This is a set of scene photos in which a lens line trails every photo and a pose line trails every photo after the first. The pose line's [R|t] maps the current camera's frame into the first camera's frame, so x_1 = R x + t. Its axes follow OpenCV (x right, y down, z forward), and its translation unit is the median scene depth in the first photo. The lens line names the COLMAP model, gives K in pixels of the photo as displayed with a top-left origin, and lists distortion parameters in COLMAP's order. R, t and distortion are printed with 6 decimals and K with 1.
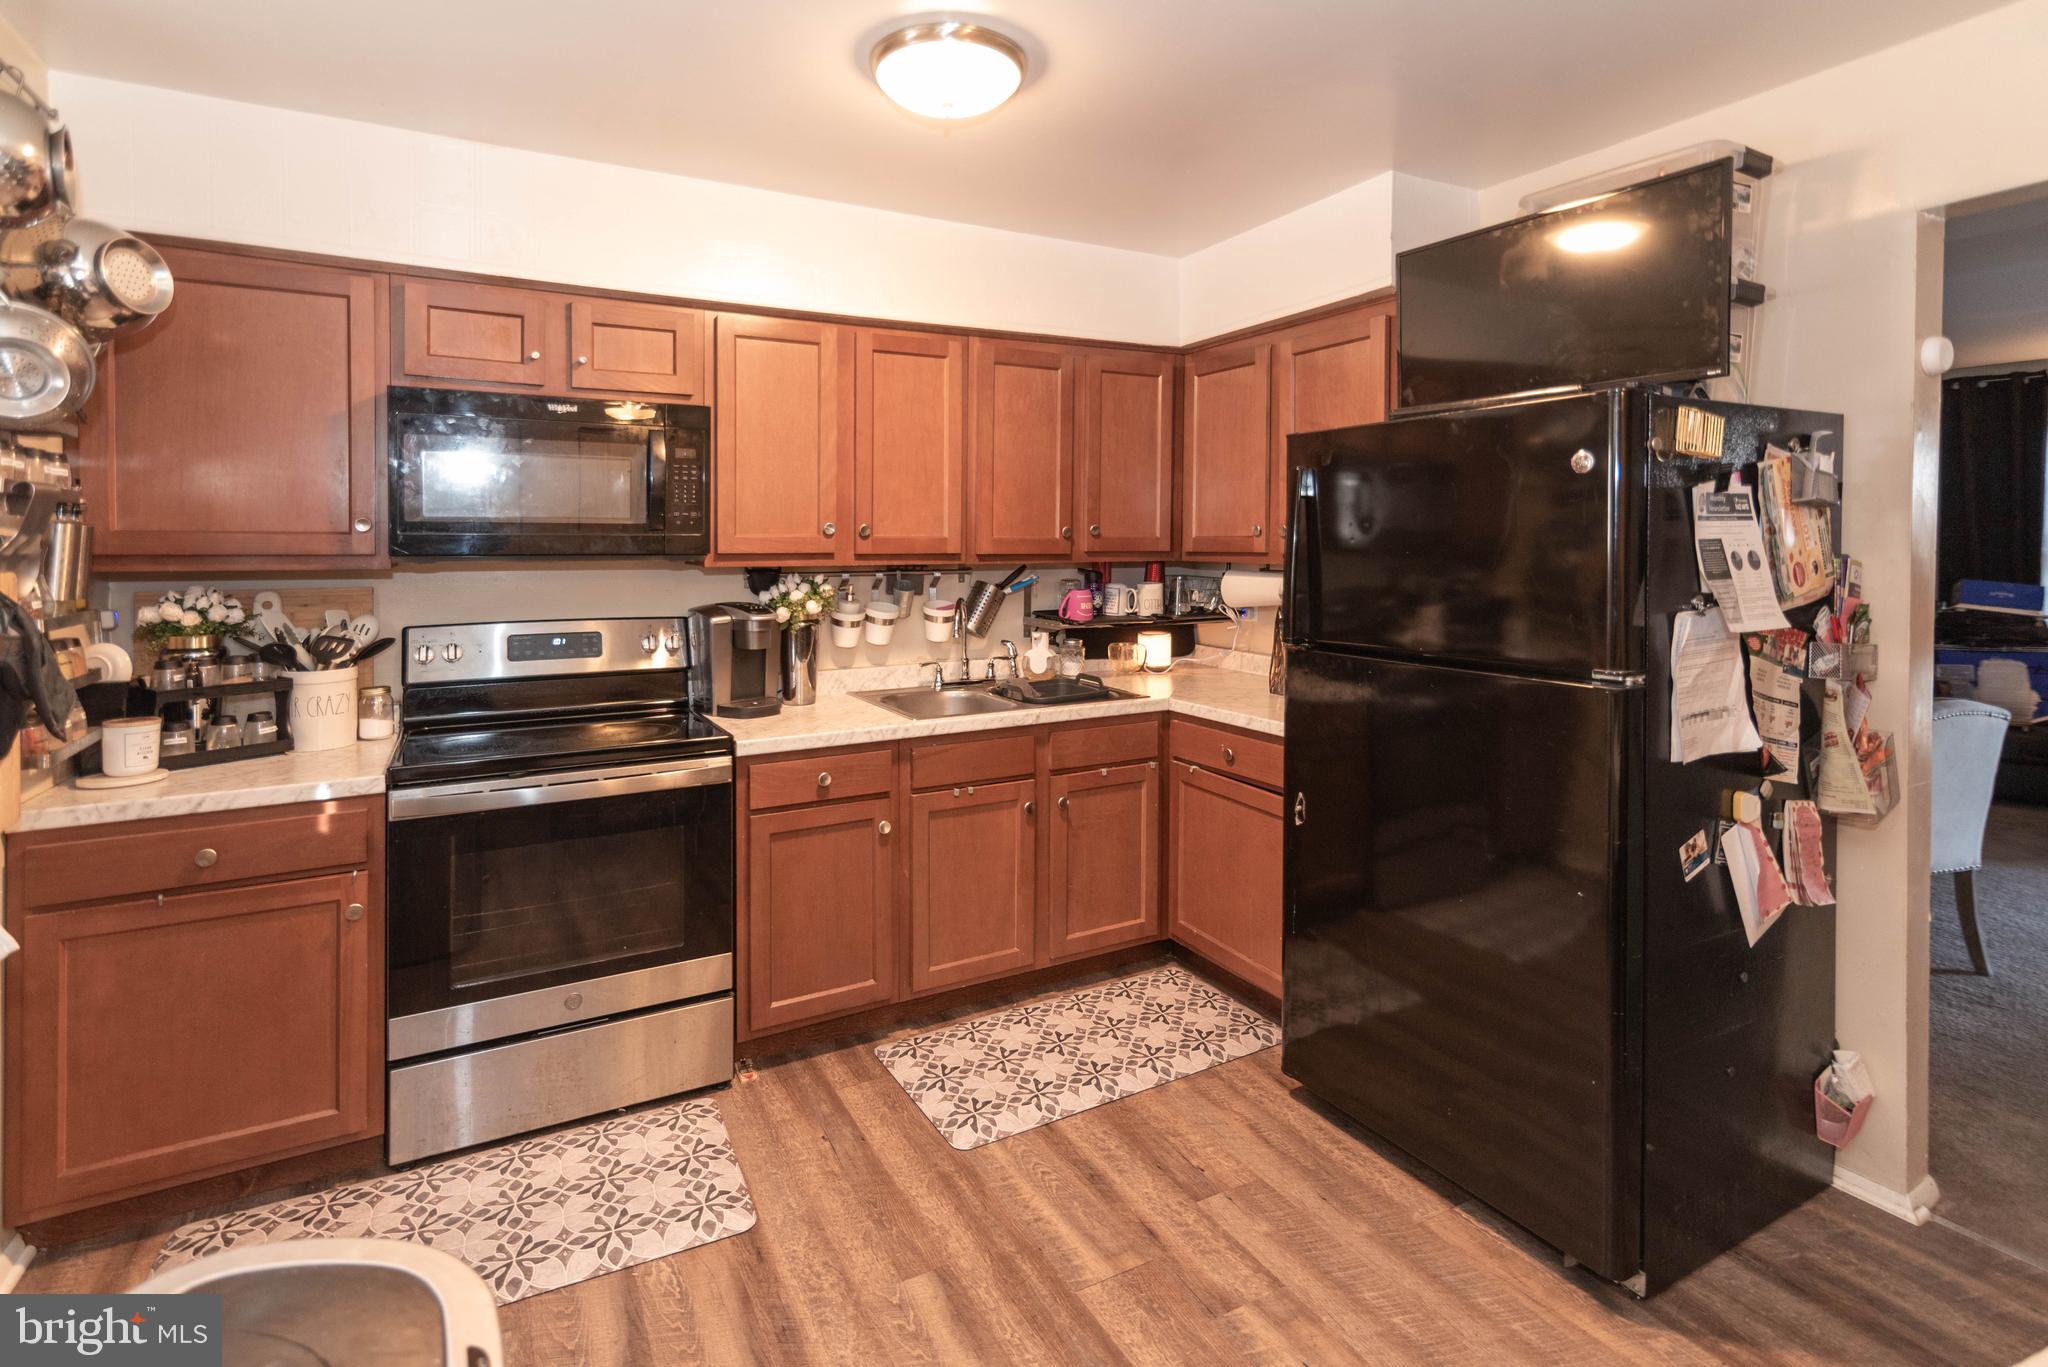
lens RADIAL K [[827.9, 0, 1024.8], [0, 827.9, 682.7], [0, 0, 1]] dist [0.016833, -0.001339]
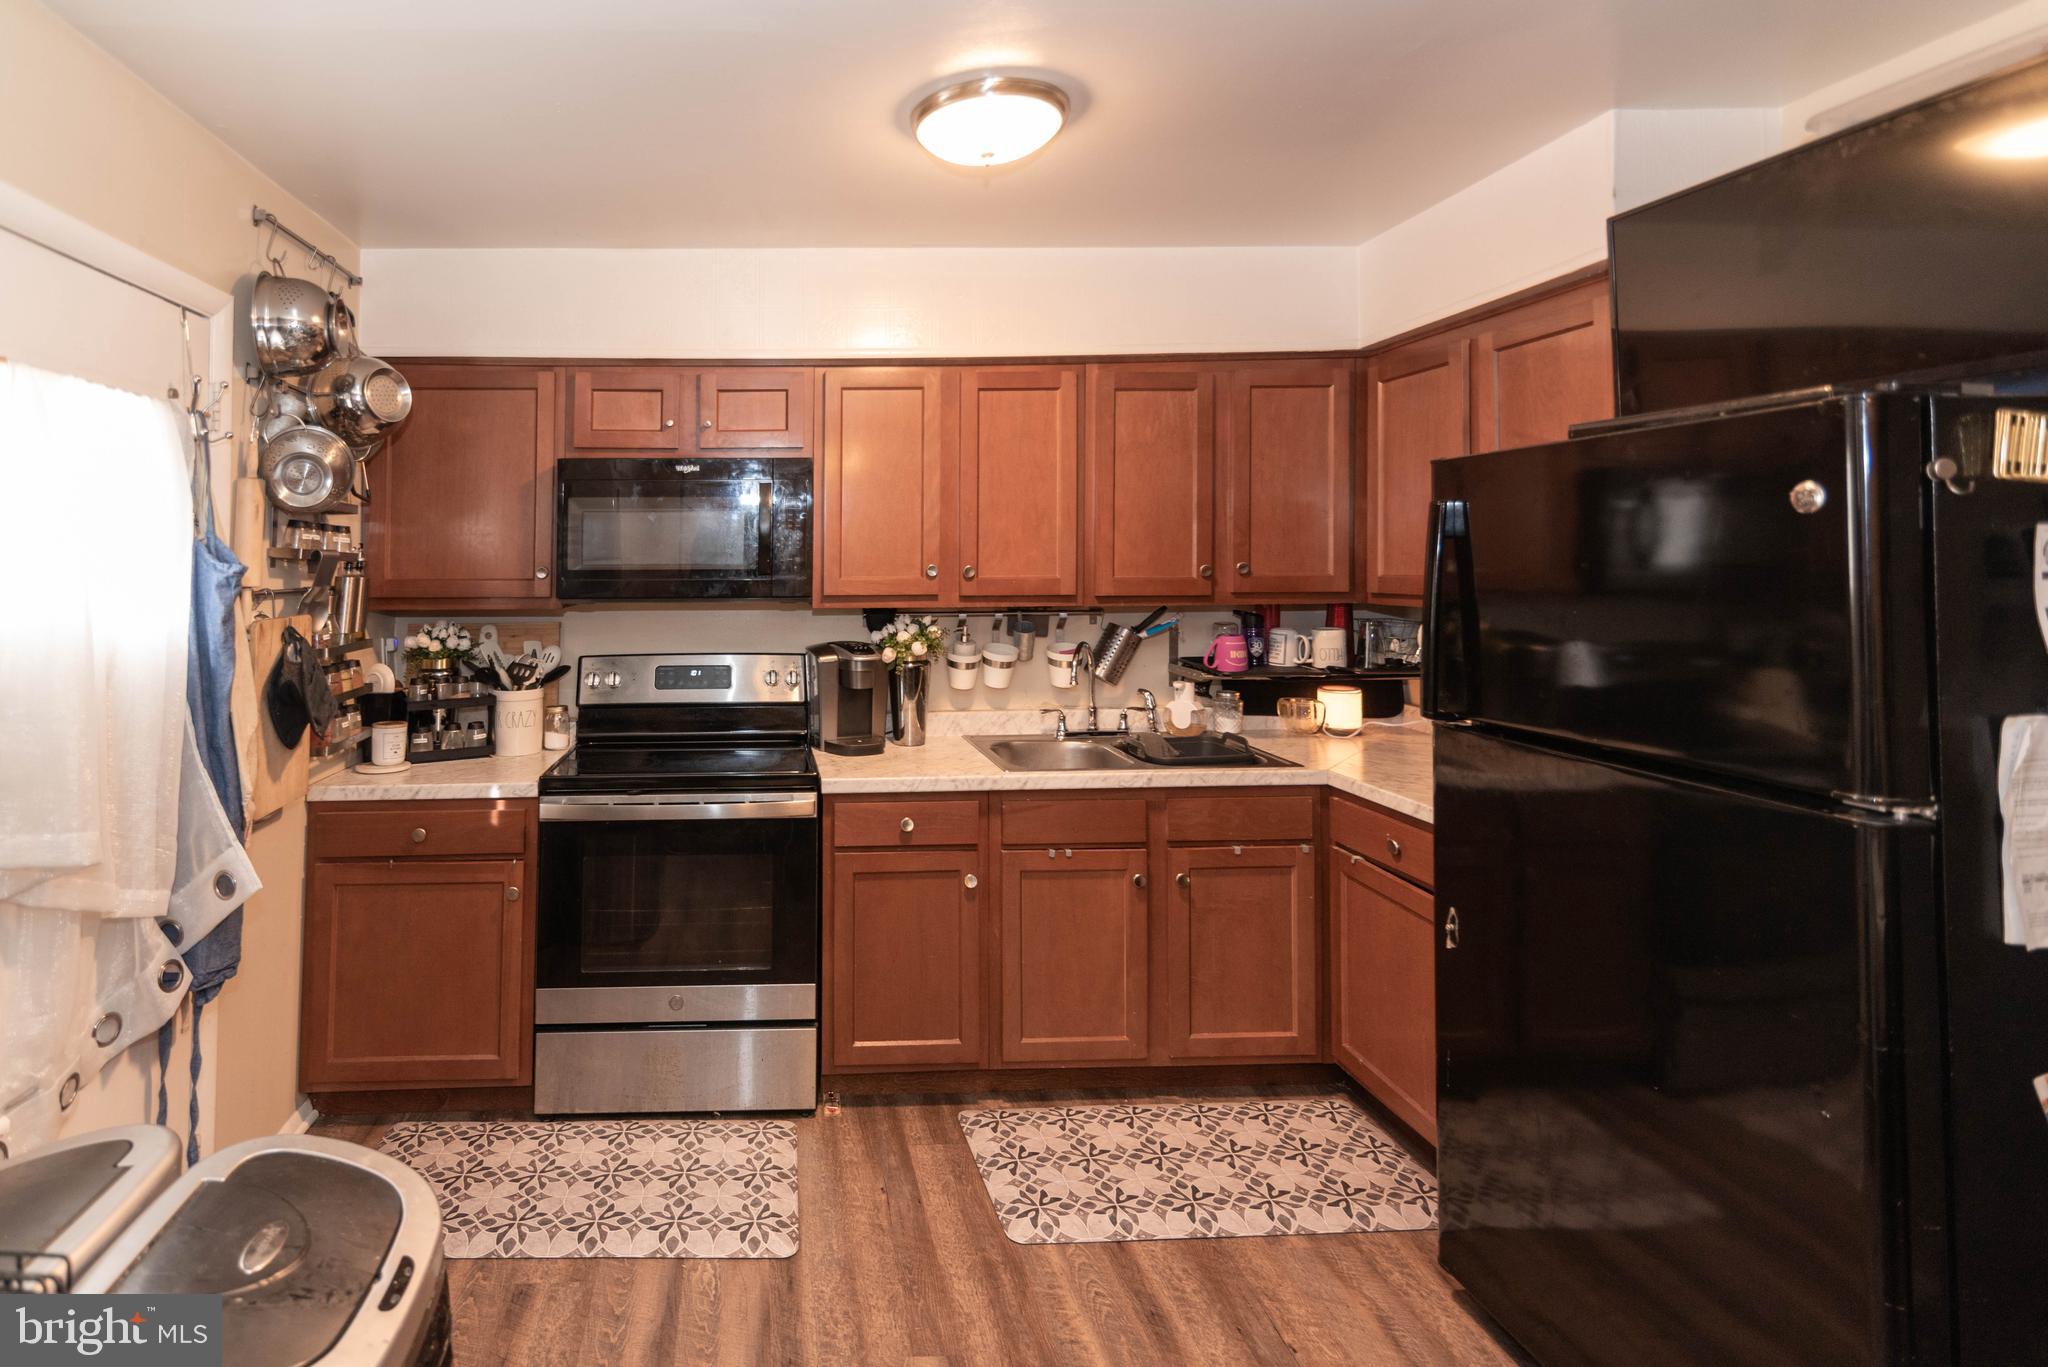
lens RADIAL K [[958.5, 0, 1023.7], [0, 958.5, 682.5], [0, 0, 1]] dist [0.017330, -0.000185]
pose [[0.921624, 0.053079, -0.384436, 0.321016], [-0.062589, 0.997964, -0.012260, -0.047310], [0.383003, 0.035360, 0.923070, -0.006400]]
